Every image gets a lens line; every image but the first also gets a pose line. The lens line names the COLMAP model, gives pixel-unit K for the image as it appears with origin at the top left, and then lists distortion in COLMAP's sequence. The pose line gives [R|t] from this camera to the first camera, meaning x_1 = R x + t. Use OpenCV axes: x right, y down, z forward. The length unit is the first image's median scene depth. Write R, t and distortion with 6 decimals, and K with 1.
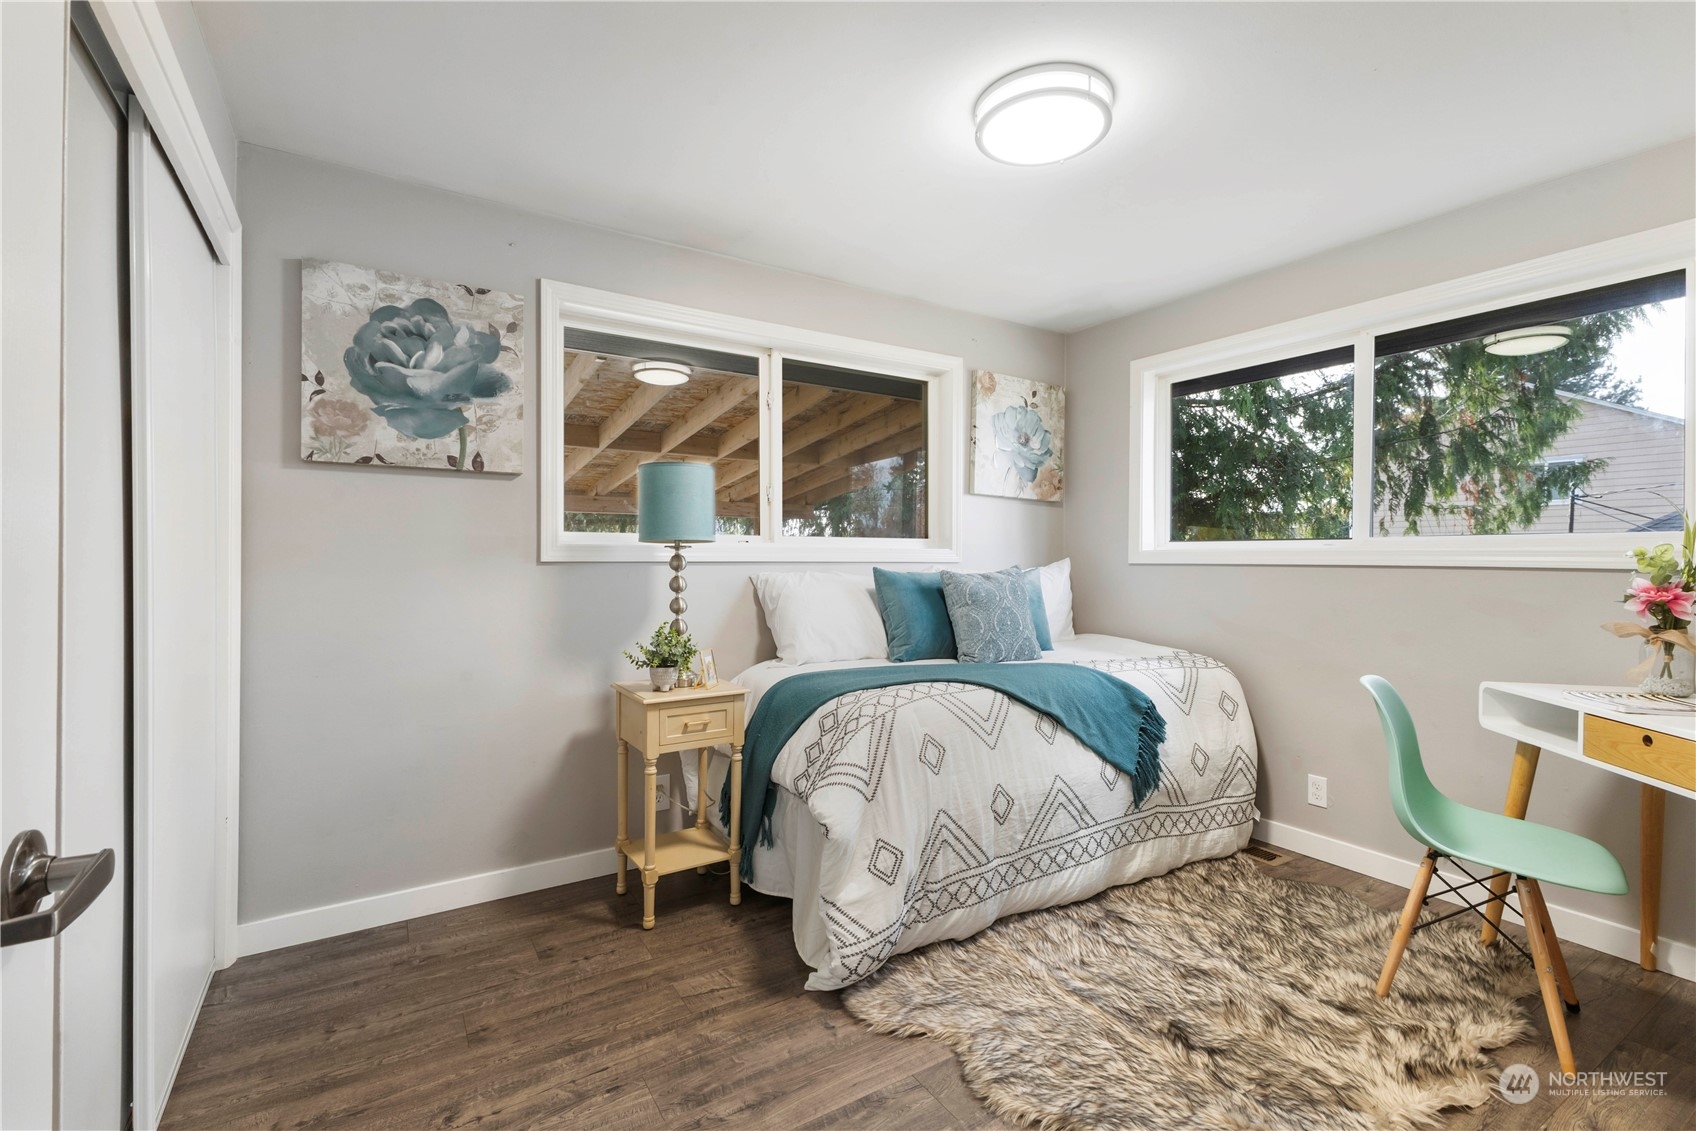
lens RADIAL K [[743.8, 0, 840.1], [0, 743.8, 558.1], [0, 0, 1]] dist [0.009032, -0.000504]
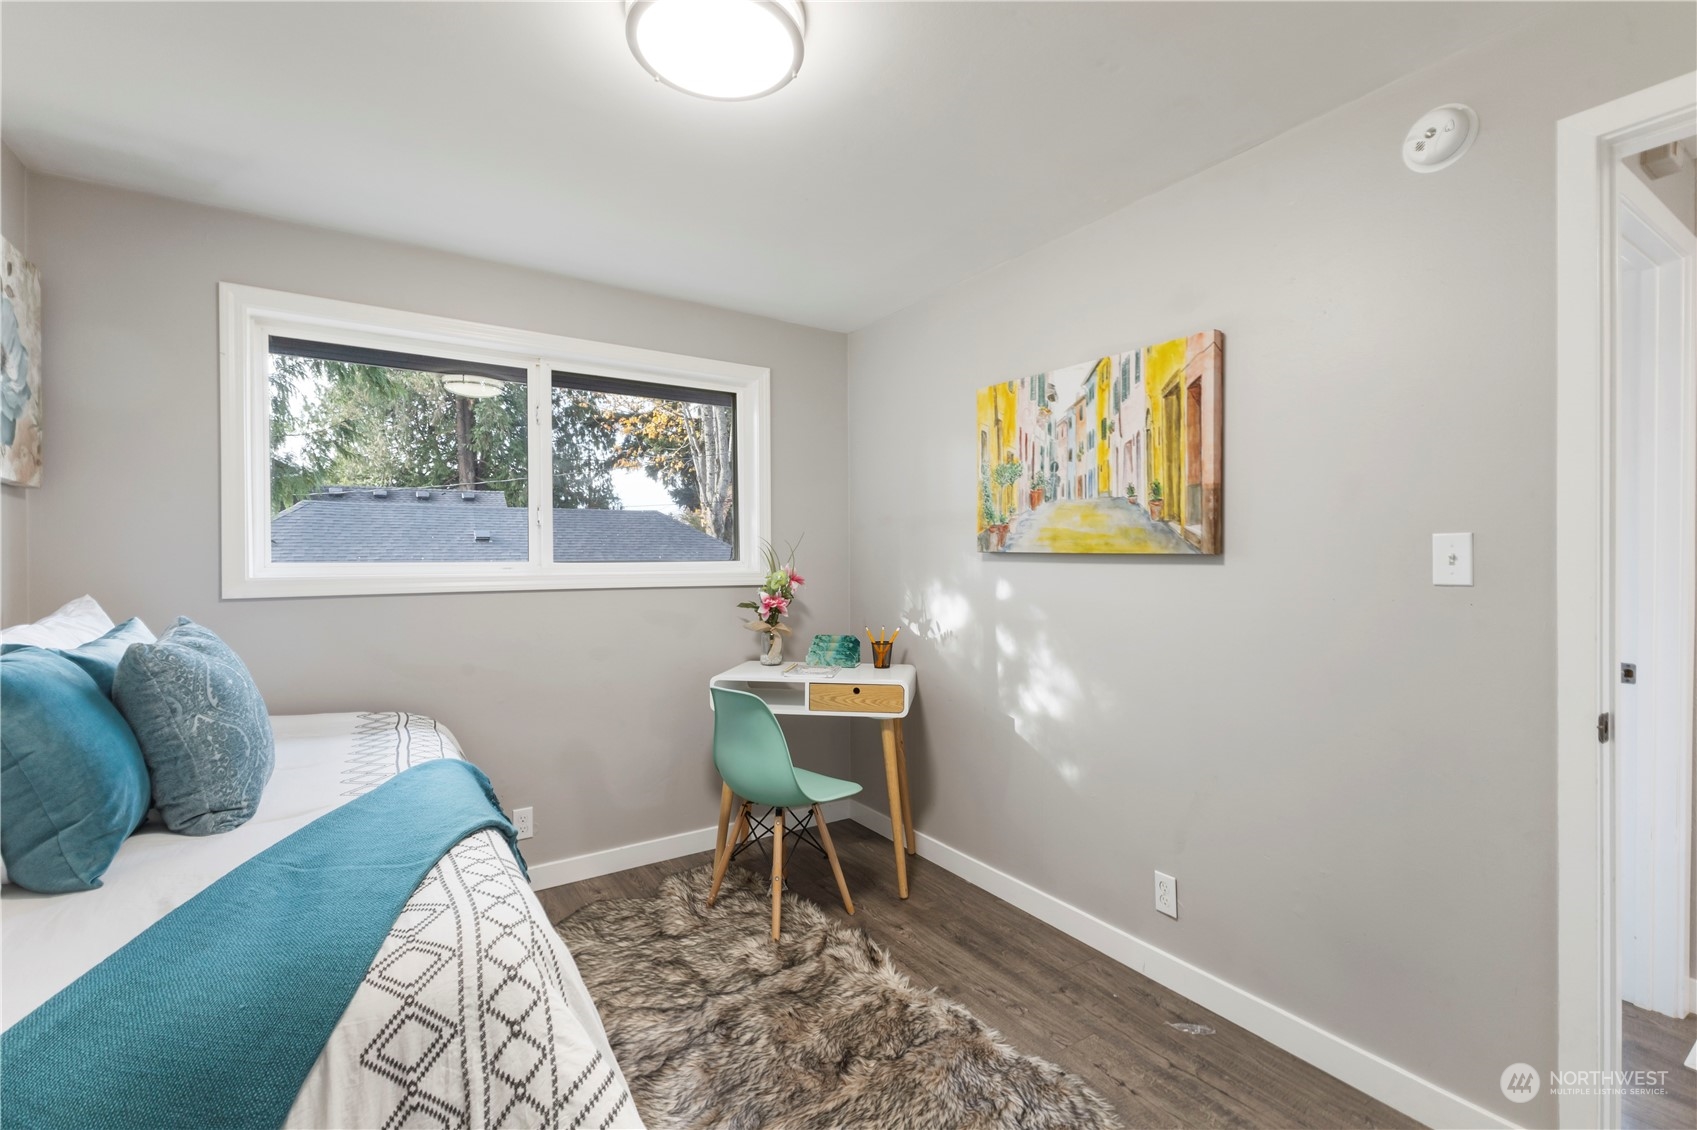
lens RADIAL K [[744.2, 0, 843.4], [0, 744.2, 560.8], [0, 0, 1]] dist [0.009032, -0.000504]
pose [[-0.024520, -0.008997, 0.999659, -0.461934], [0.003793, 0.999951, 0.009093, -0.050761], [-0.999692, 0.004015, -0.024485, 0.827125]]
